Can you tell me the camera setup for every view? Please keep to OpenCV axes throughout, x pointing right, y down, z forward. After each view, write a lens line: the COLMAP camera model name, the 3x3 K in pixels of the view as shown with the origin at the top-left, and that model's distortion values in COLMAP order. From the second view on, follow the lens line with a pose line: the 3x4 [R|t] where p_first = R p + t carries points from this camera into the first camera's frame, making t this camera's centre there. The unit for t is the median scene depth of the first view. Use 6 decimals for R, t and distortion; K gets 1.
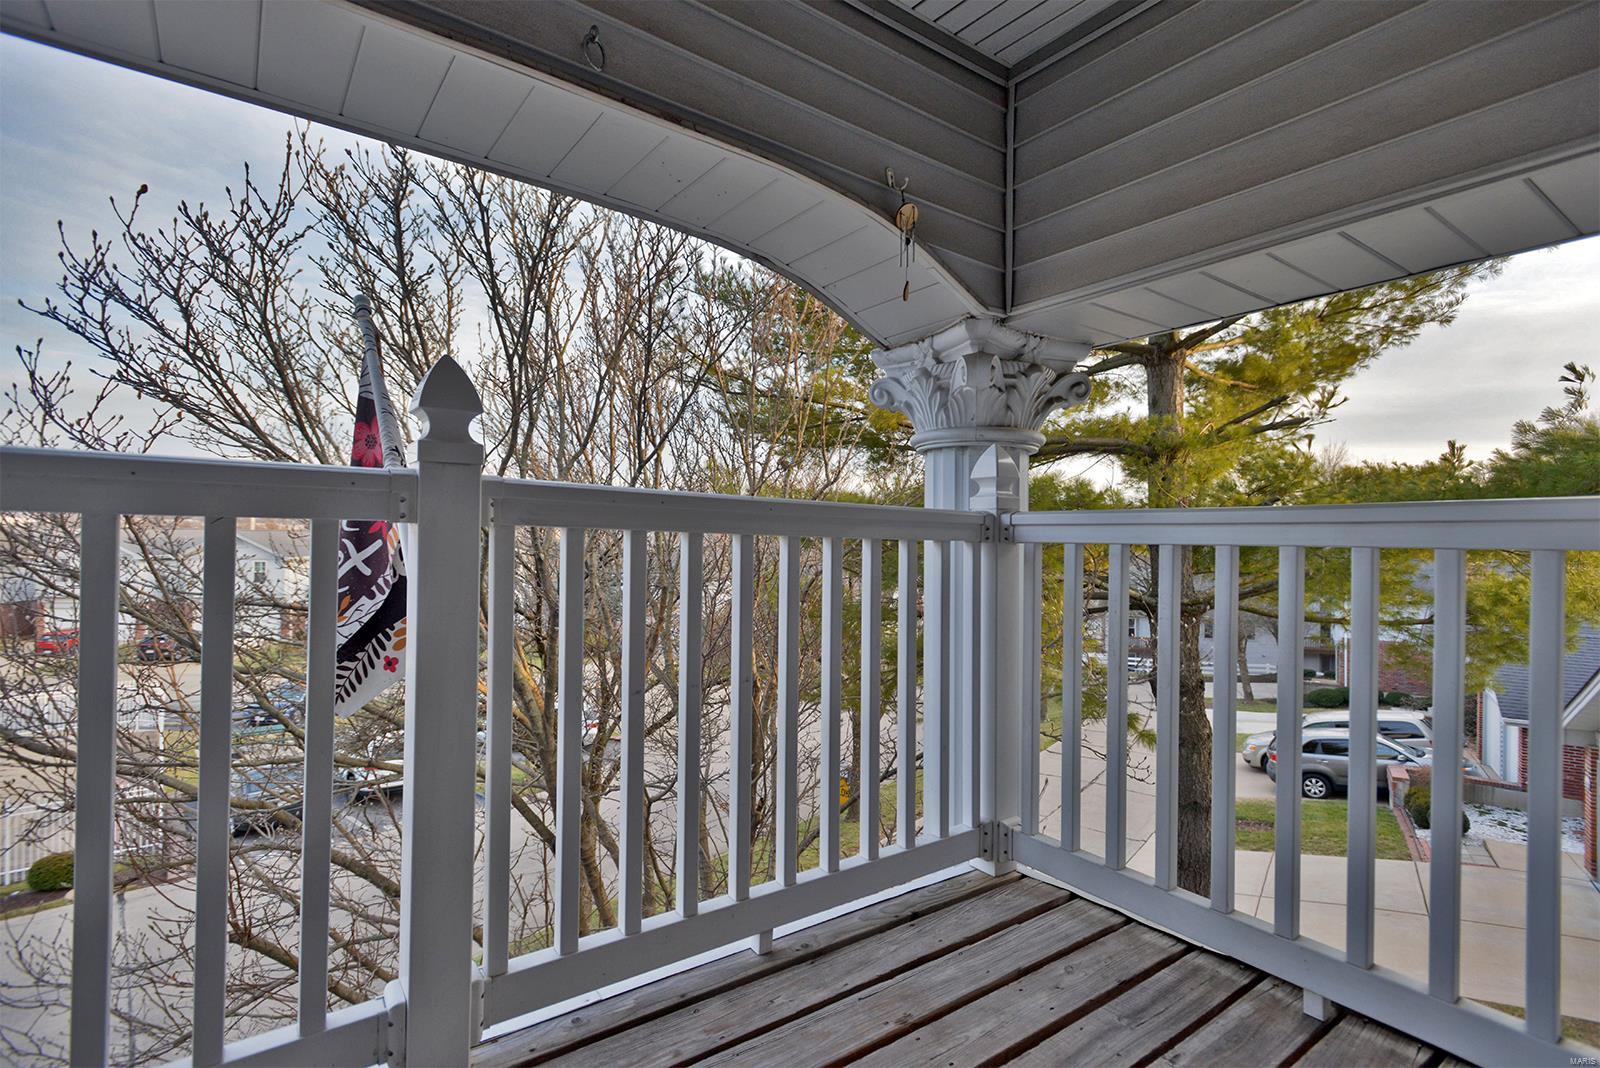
lens RADIAL K [[749.7, 0, 768.6], [0, 749.7, 536.3], [0, 0, 1]] dist [-0.016676, -0.000869]
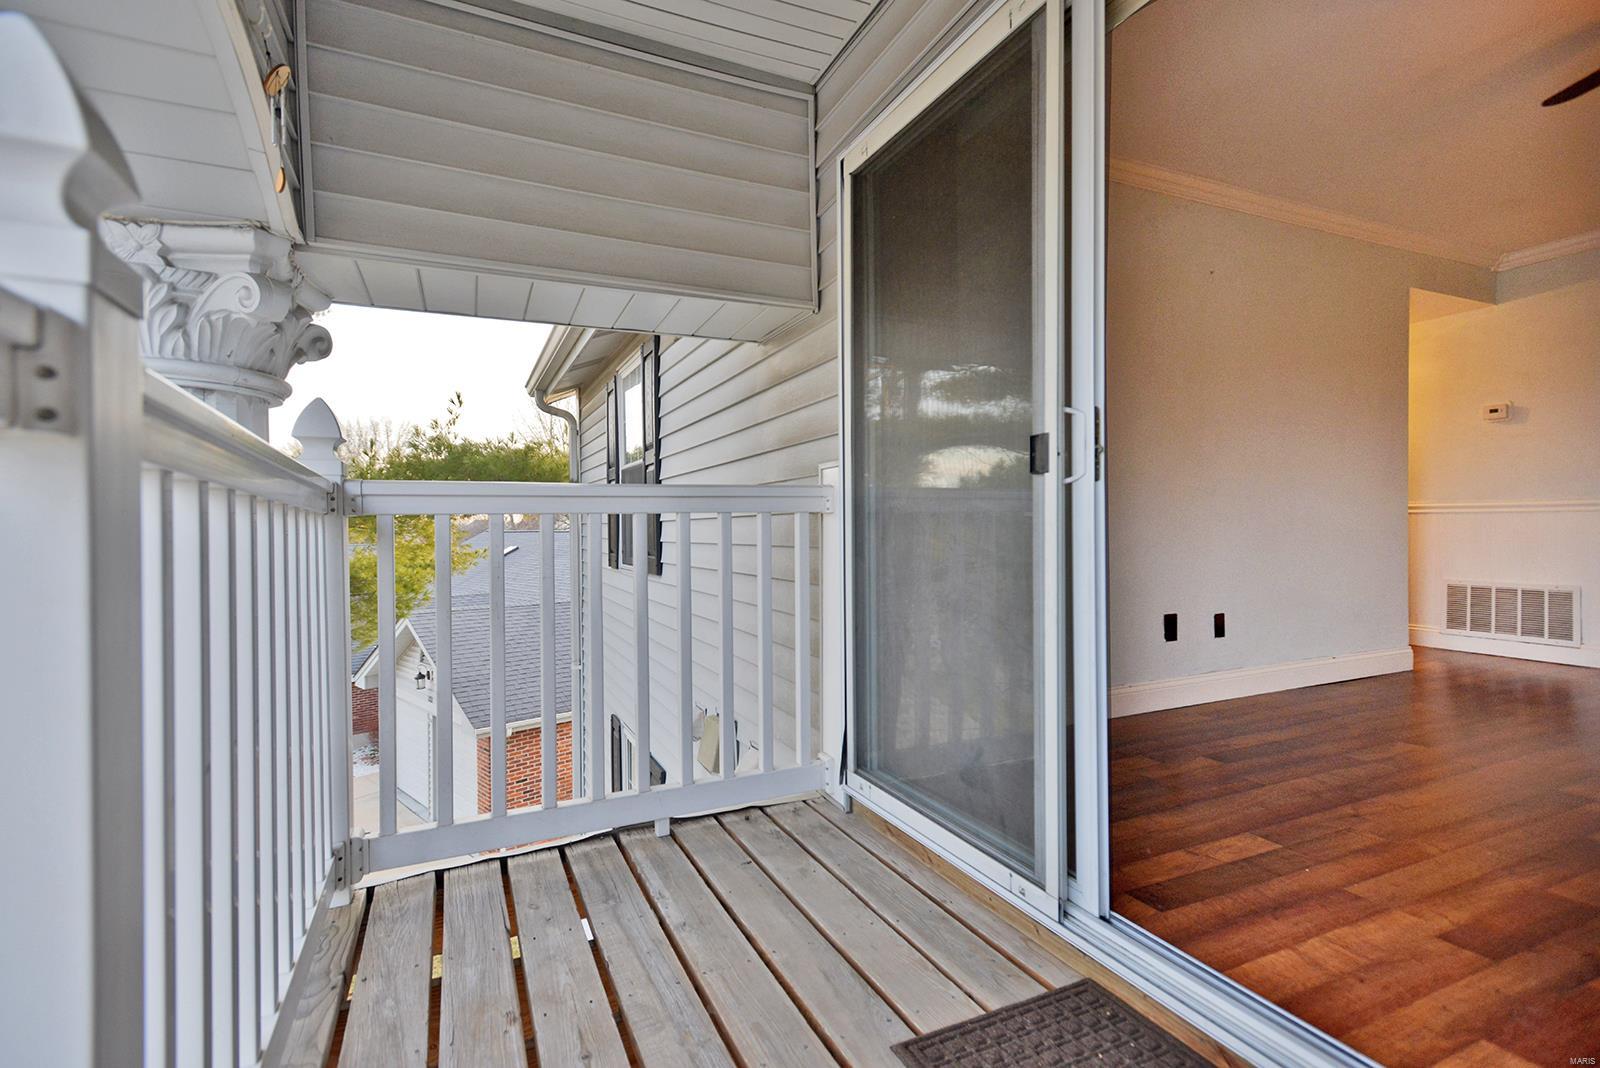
lens RADIAL K [[760.7, 0, 819.1], [0, 760.7, 531.8], [0, 0, 1]] dist [0.002890, -0.000424]
pose [[0.125551, -0.021968, 0.991844, -0.492623], [0.016644, 0.999661, 0.020035, 0.020527], [-0.991948, 0.013993, 0.125874, 0.352697]]
